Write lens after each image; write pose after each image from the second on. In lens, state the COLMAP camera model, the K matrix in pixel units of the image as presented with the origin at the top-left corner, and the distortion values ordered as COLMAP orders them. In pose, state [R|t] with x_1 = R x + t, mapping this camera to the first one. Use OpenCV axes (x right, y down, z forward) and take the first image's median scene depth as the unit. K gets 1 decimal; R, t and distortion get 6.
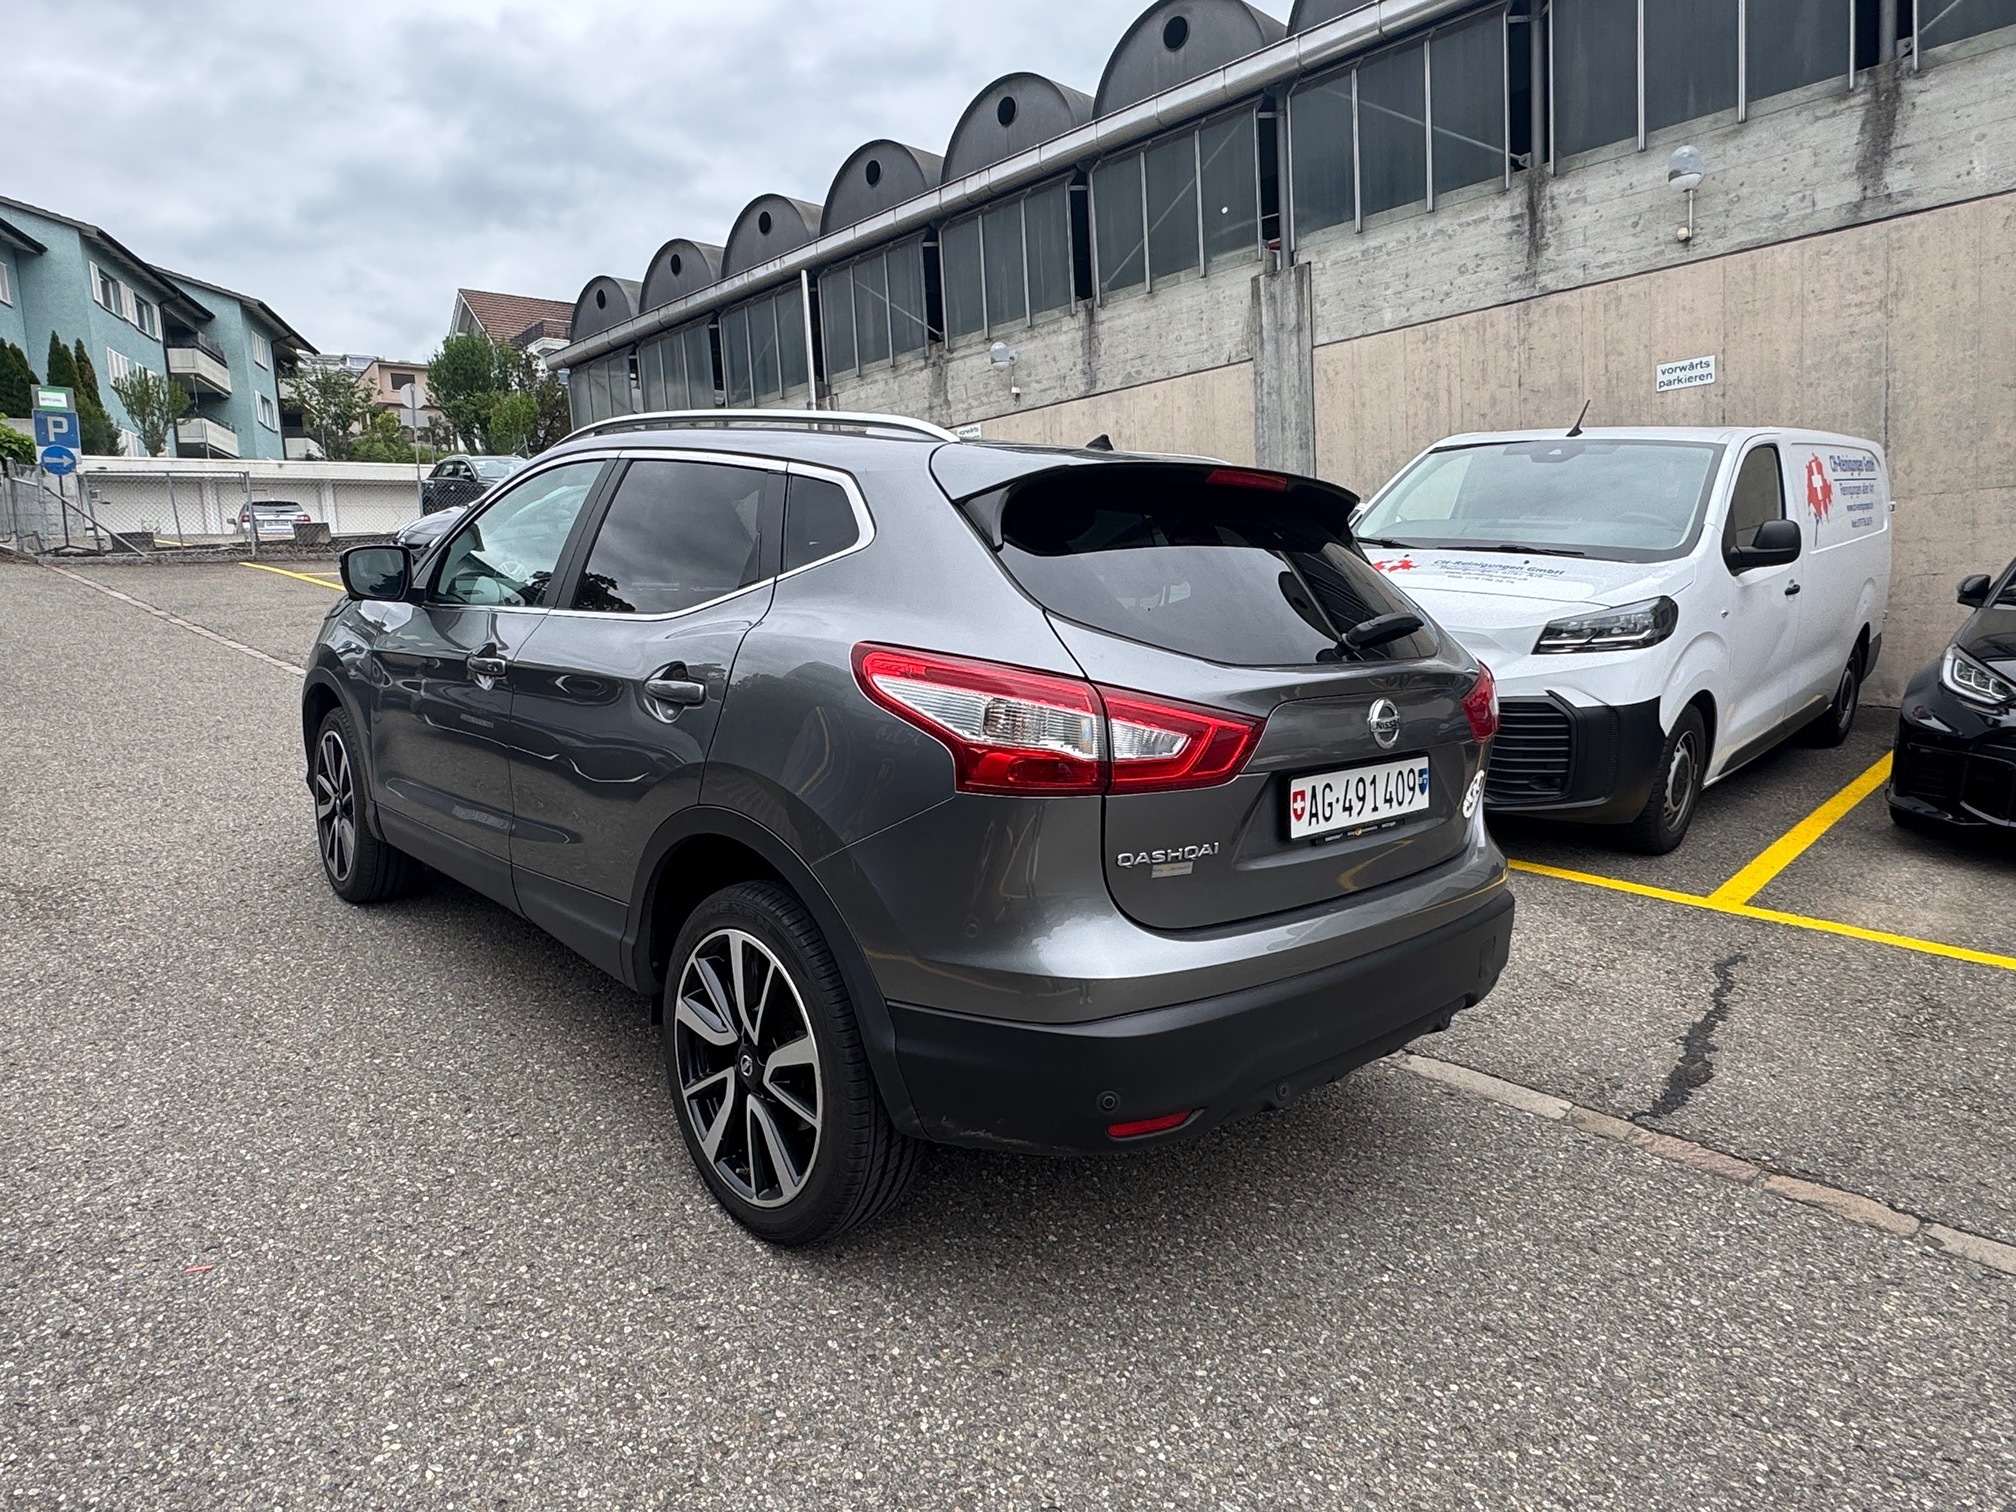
lens RADIAL K [[1205.5, 0, 995.8], [0, 1205.5, 751.8], [0, 0, 1]] dist [-0.004637, 0.001923]
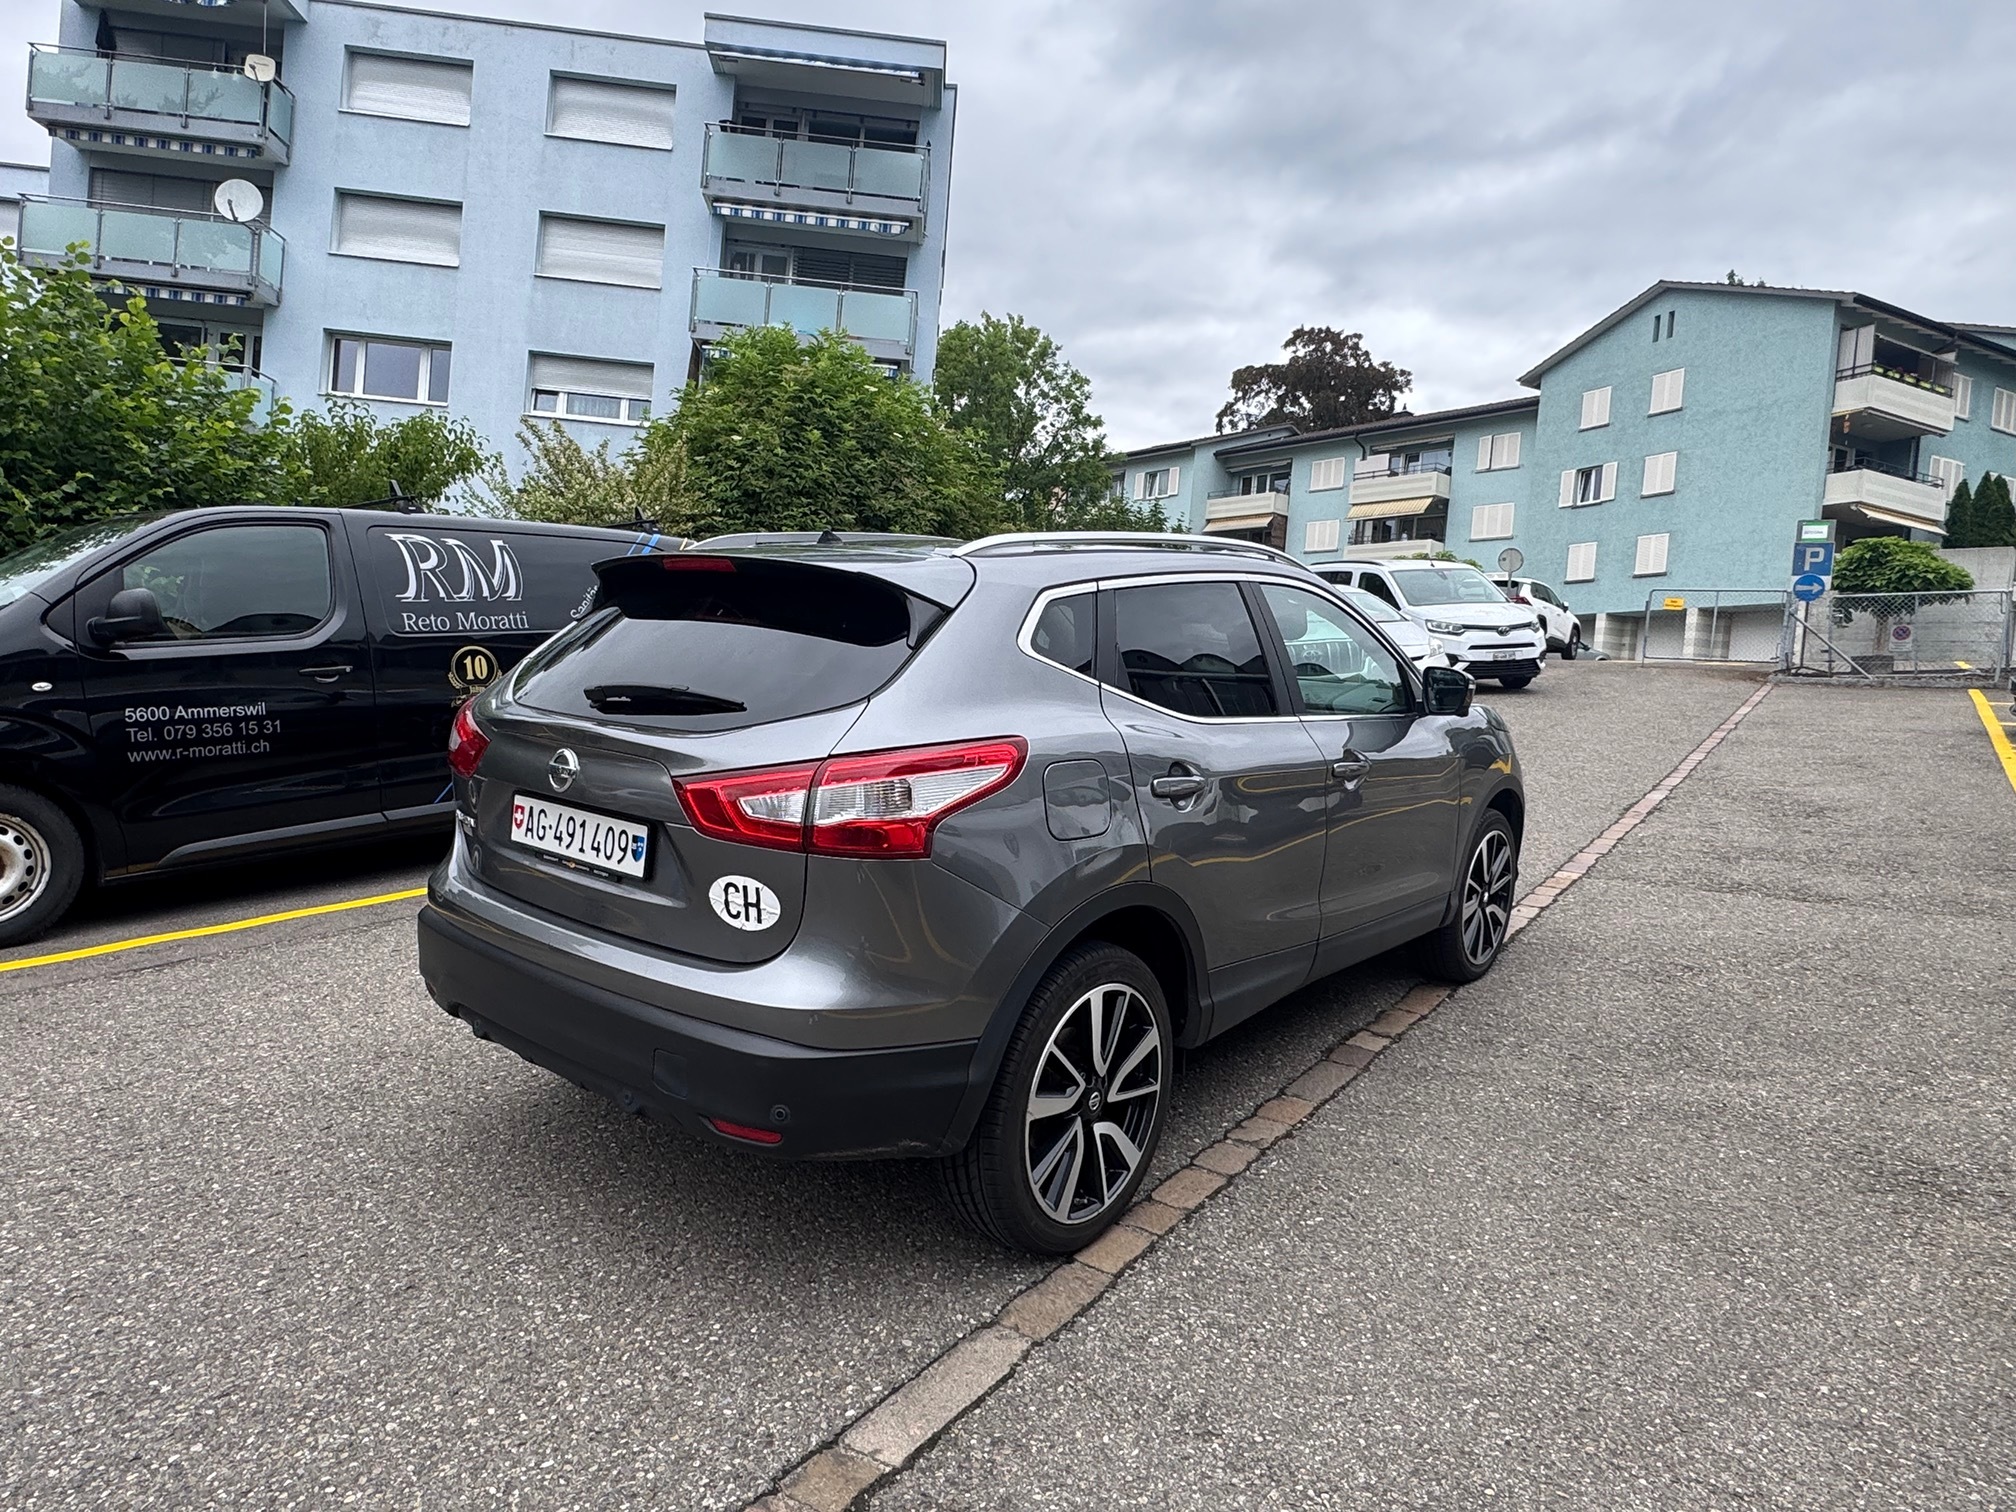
lens RADIAL K [[1223.6, 0, 1008.0], [0, 1223.6, 756.0], [0, 0, 1]] dist [-0.002659, 0.002273]
pose [[0.152254, 0.092134, -0.984038, 0.324056], [-0.194382, 0.978991, 0.061586, -0.040341], [0.969038, 0.181903, 0.166964, 0.257340]]
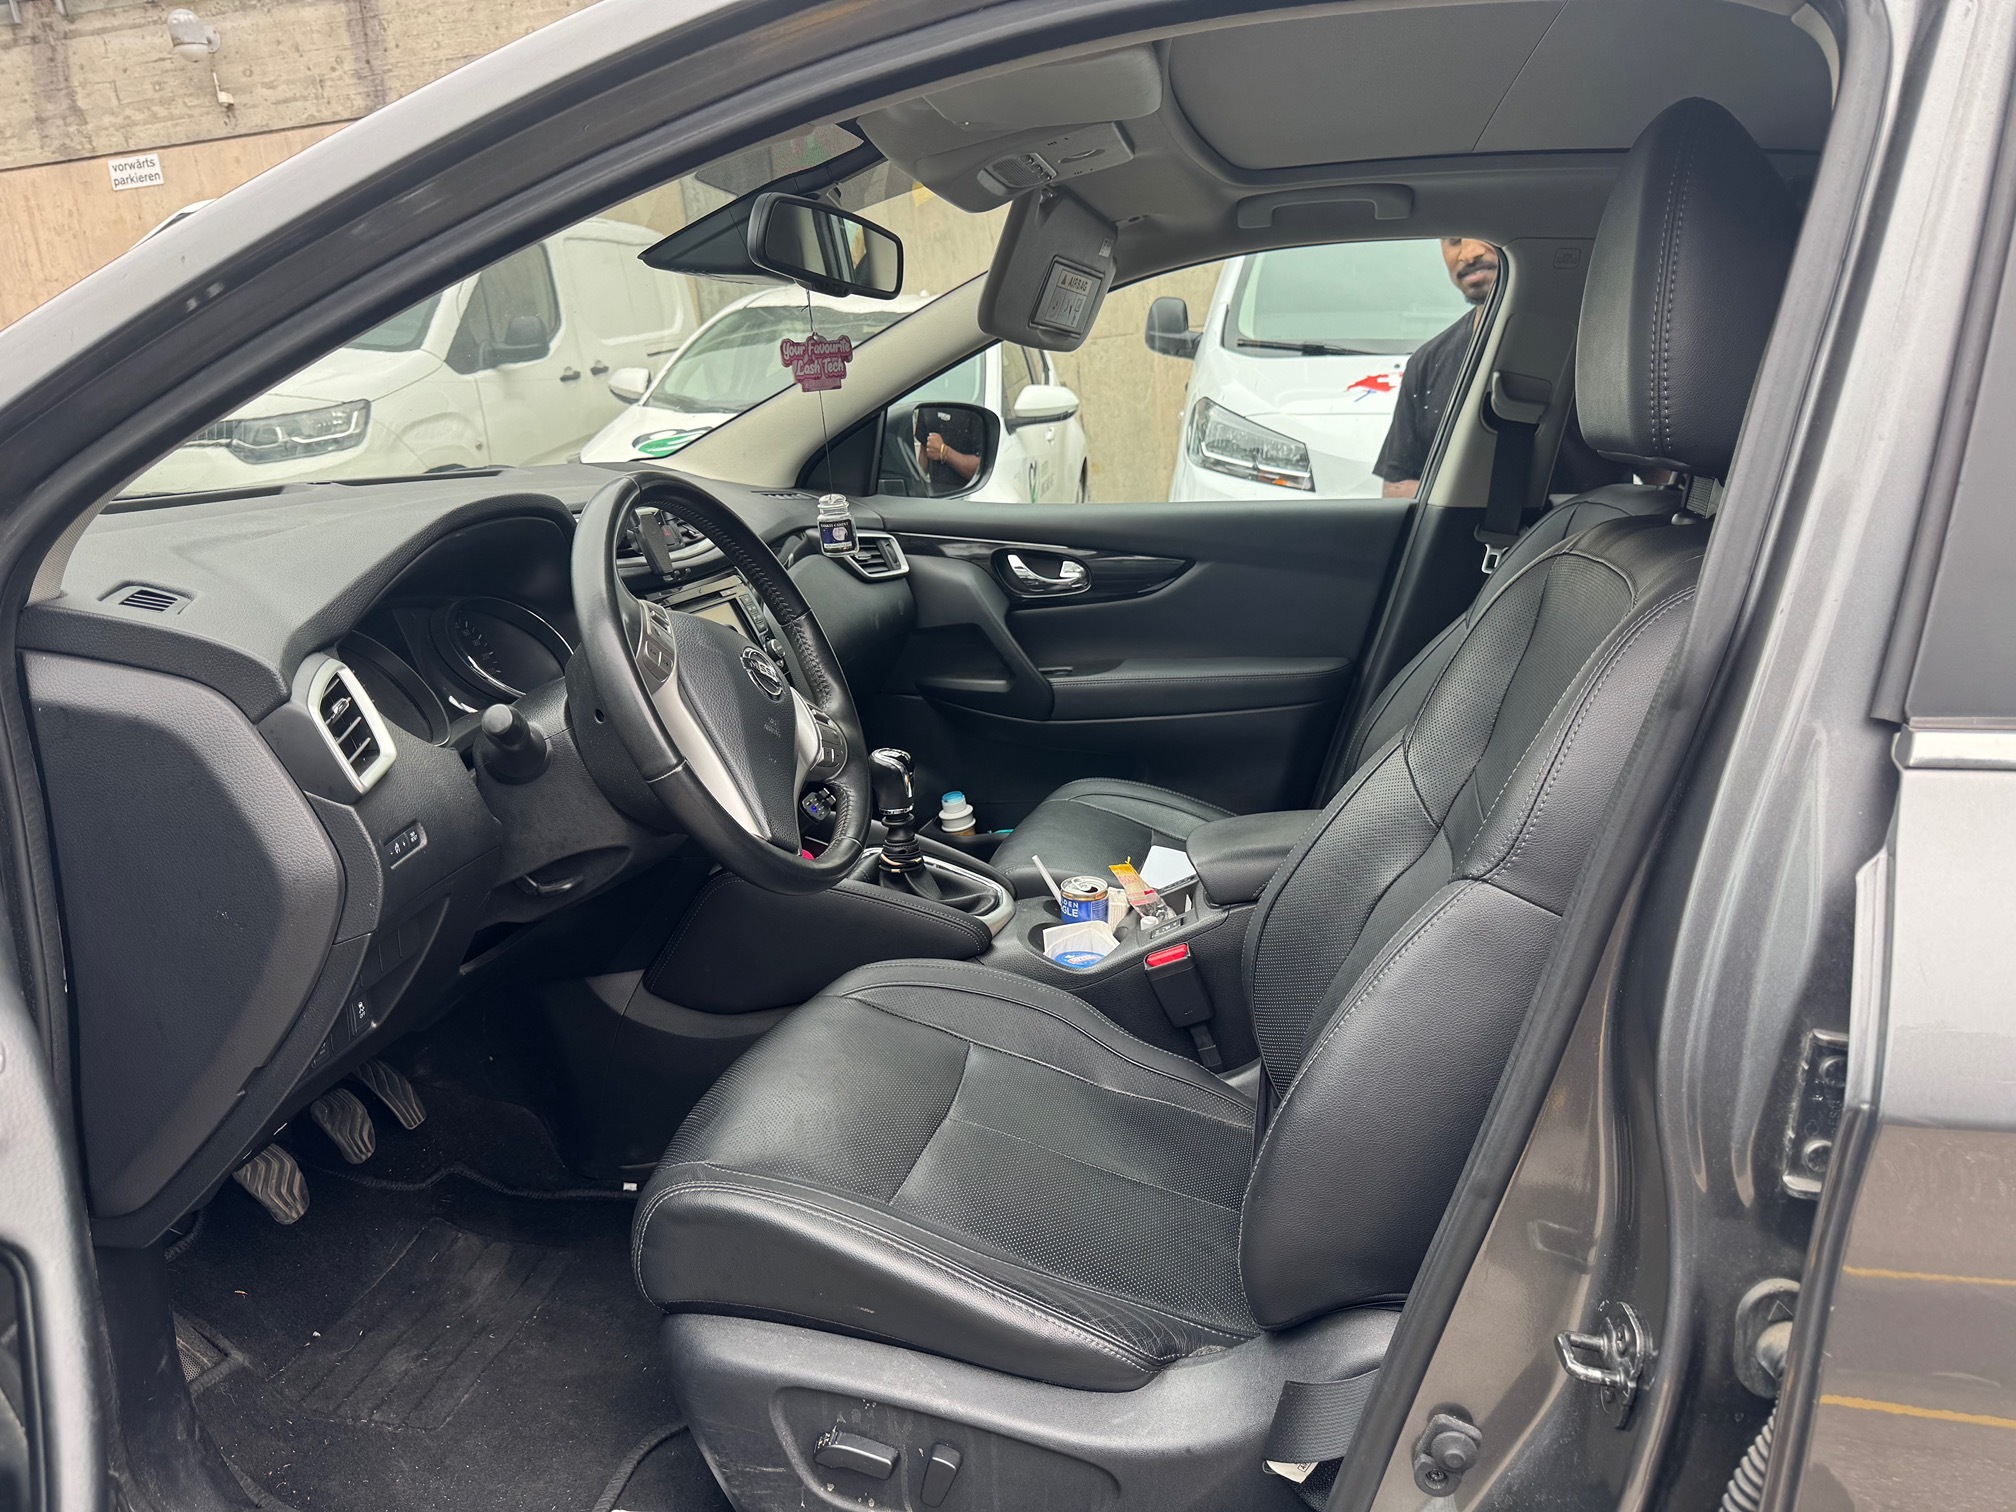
lens RADIAL K [[1415.5, 0, 1011.2], [0, 1415.5, 763.9], [0, 0, 1]] dist [-0.000567, -0.005599]
pose [[0.812371, -0.171226, 0.557436, -0.159358], [0.109499, 0.983707, 0.142586, -0.046516], [-0.572768, -0.054794, 0.817884, 0.263602]]
